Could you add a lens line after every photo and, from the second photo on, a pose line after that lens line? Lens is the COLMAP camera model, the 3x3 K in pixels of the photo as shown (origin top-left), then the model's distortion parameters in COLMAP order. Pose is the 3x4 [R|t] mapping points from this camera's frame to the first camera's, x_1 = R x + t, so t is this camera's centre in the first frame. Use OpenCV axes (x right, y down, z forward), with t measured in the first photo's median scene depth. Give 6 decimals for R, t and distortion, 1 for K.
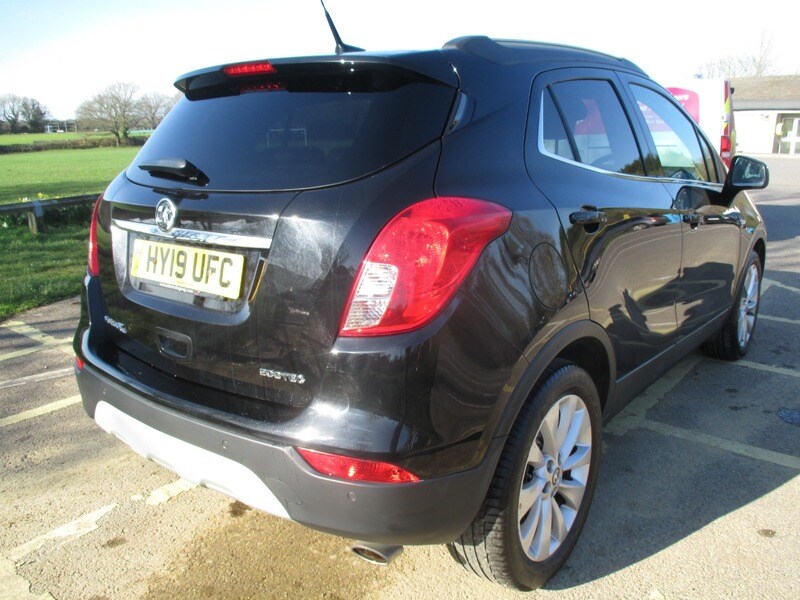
lens RADIAL K [[667.7, 0, 400.0], [0, 667.7, 300.0], [0, 0, 1]] dist [-0.019250, -0.001872]
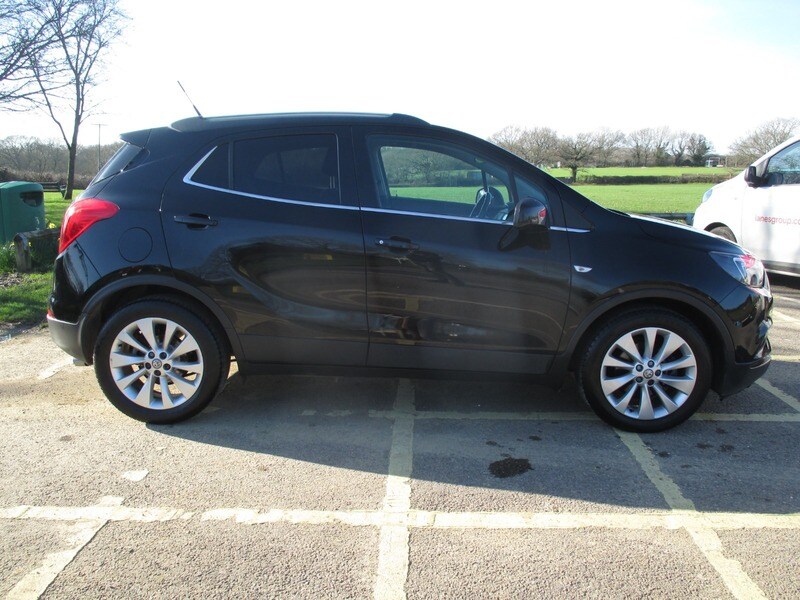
lens RADIAL K [[669.2, 0, 400.0], [0, 669.2, 300.0], [0, 0, 1]] dist [-0.032302, -0.001627]
pose [[0.616908, 0.176191, -0.767060, 1.931500], [-0.213941, 0.975462, 0.051998, -0.124142], [0.757399, 0.132027, 0.639465, 0.345968]]
